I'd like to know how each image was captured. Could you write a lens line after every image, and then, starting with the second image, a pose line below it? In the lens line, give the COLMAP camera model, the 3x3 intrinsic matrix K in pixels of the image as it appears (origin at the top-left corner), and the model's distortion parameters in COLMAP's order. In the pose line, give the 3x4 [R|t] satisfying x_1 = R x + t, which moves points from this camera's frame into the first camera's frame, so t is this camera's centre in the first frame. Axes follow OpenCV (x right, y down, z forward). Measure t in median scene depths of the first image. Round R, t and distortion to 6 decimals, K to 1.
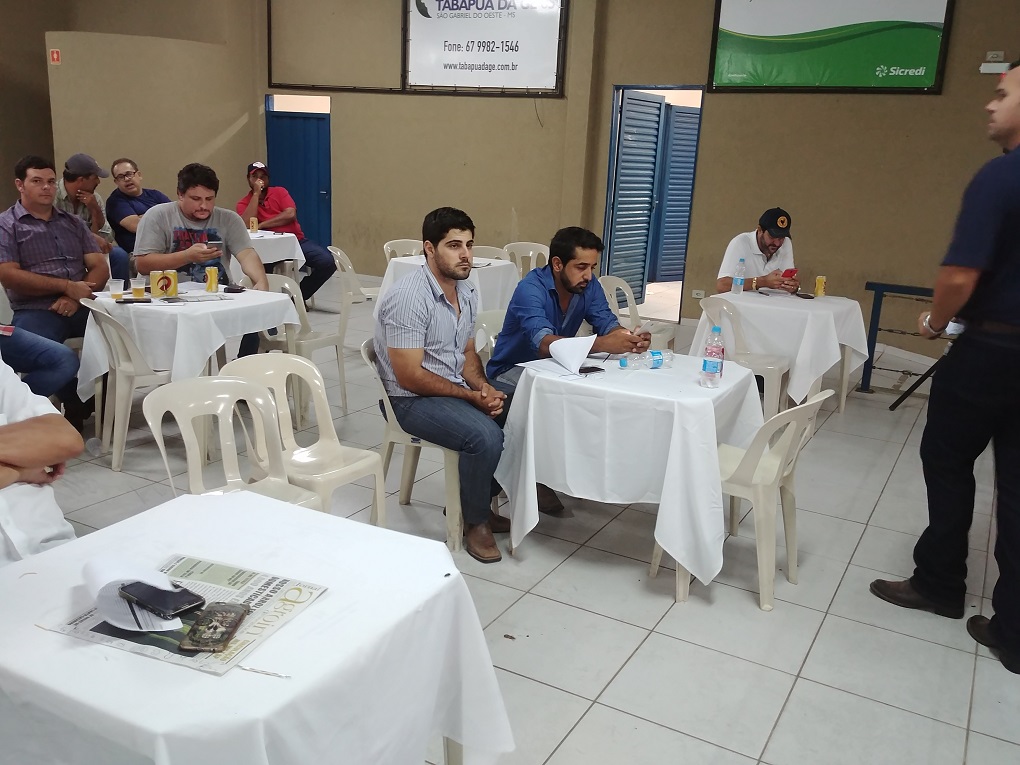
lens RADIAL K [[888.5, 0, 511.3], [0, 888.5, 381.0], [0, 0, 1]] dist [0.104319, -0.148710]
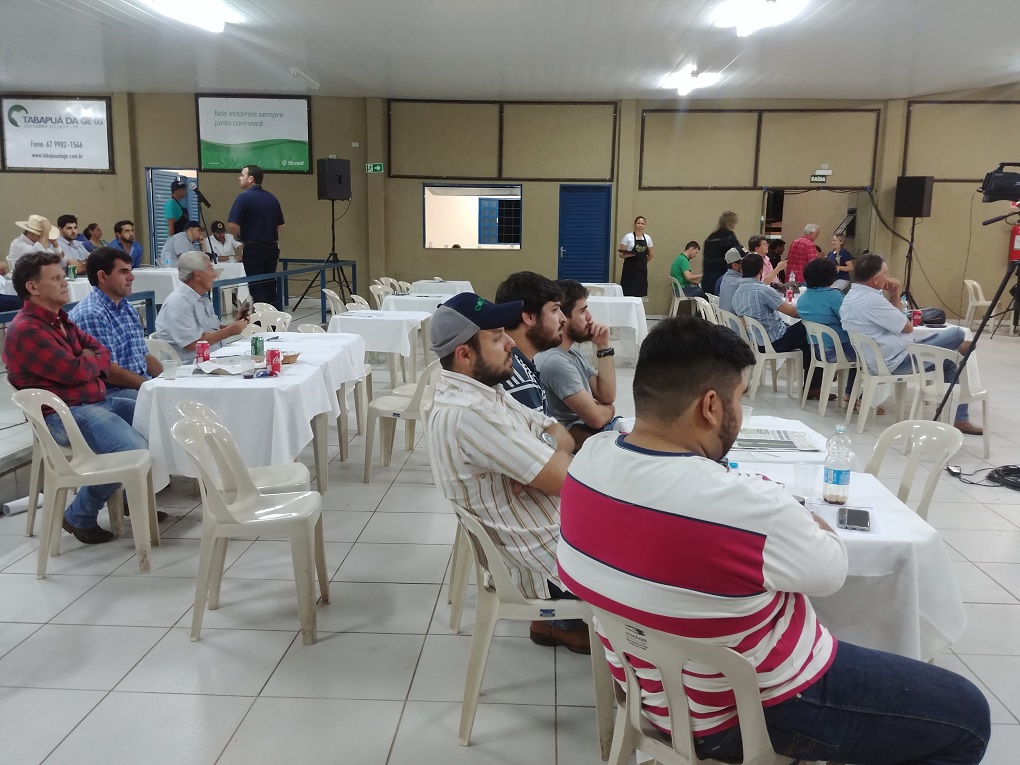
lens RADIAL K [[870.9, 0, 517.6], [0, 870.9, 365.9], [0, 0, 1]] dist [0.096272, -0.133591]
pose [[0.898887, -0.104627, 0.425506, -0.010258], [0.137131, 0.989466, -0.046392, 0.302349], [-0.416169, 0.100052, 0.903766, -1.063230]]
